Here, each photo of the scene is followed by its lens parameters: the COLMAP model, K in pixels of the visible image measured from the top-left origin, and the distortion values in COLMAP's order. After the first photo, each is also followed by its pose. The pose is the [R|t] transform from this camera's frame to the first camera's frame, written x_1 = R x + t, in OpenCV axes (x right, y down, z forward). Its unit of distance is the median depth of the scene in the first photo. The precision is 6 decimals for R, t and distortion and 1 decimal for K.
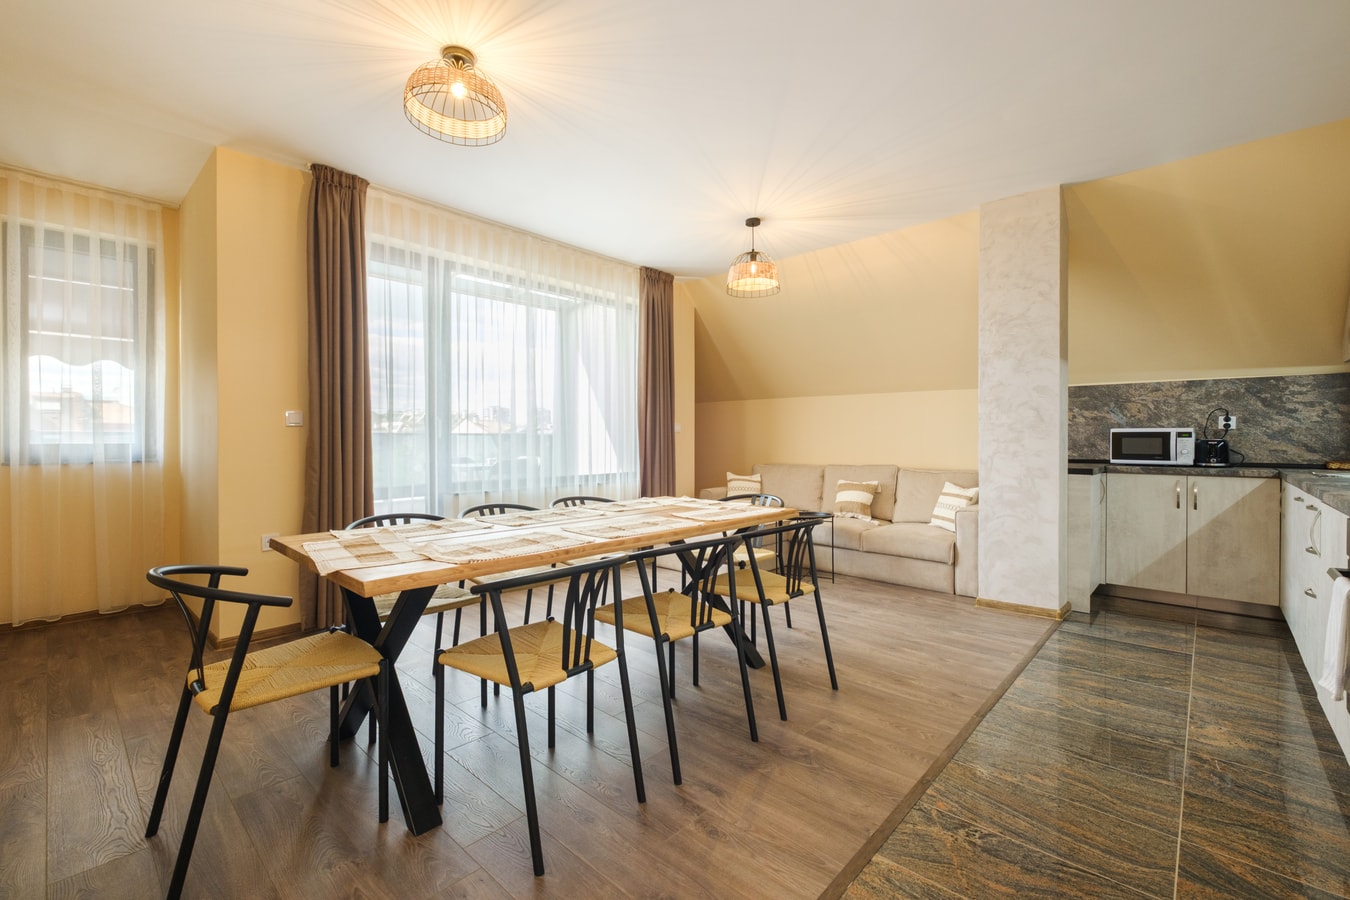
lens RADIAL K [[578.8, 0, 705.6], [0, 578.8, 440.1], [0, 0, 1]] dist [-0.000036, -0.000391]
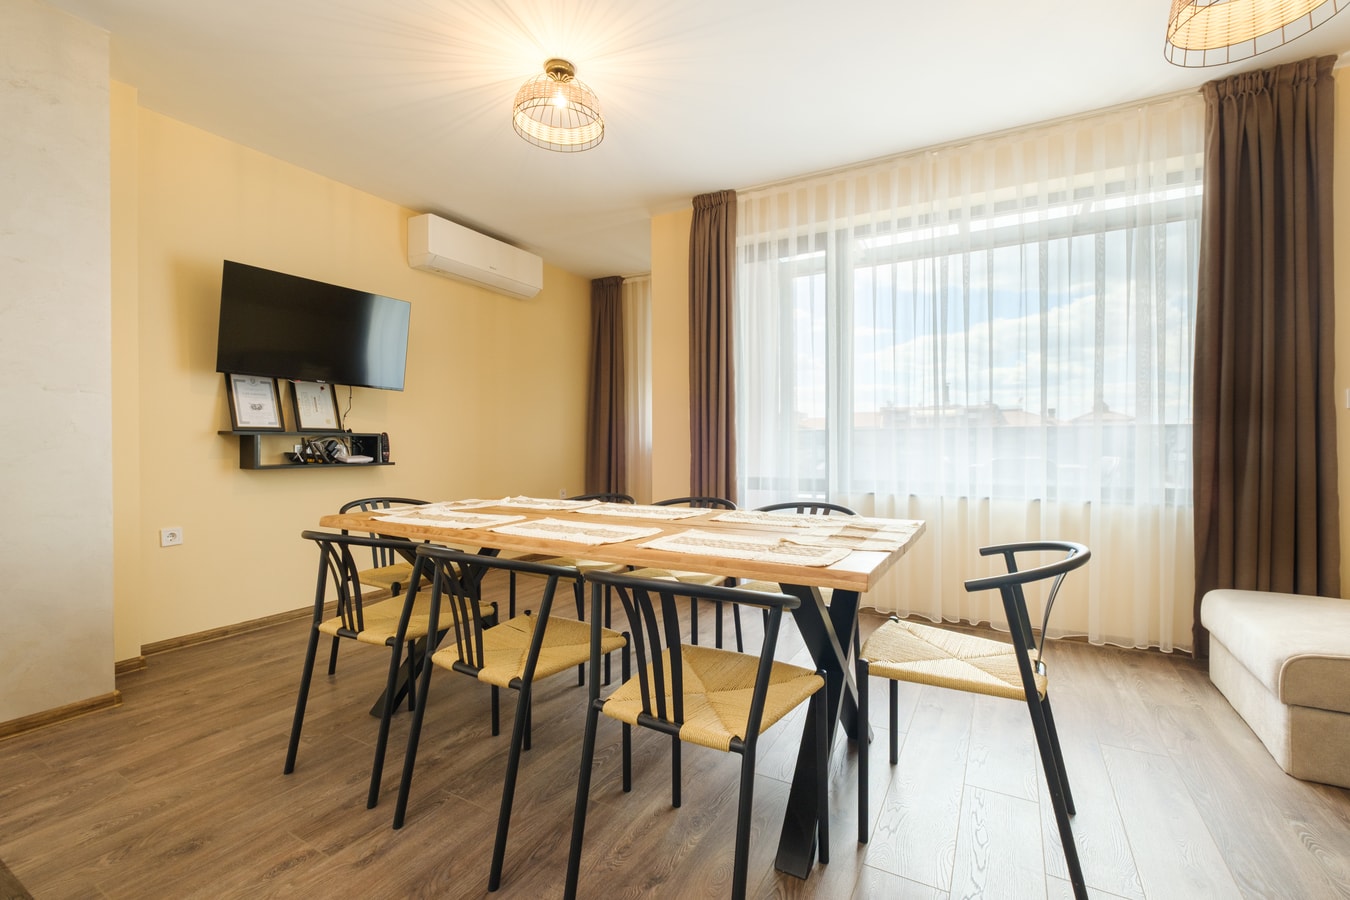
lens RADIAL K [[583.4, 0, 680.2], [0, 583.4, 449.9], [0, 0, 1]] dist [-0.003366, -0.001099]
pose [[0.190658, 0.007935, -0.981625, 0.354361], [-0.002878, 0.999968, 0.007524, 0.021518], [0.981652, 0.001391, 0.190674, 0.522225]]
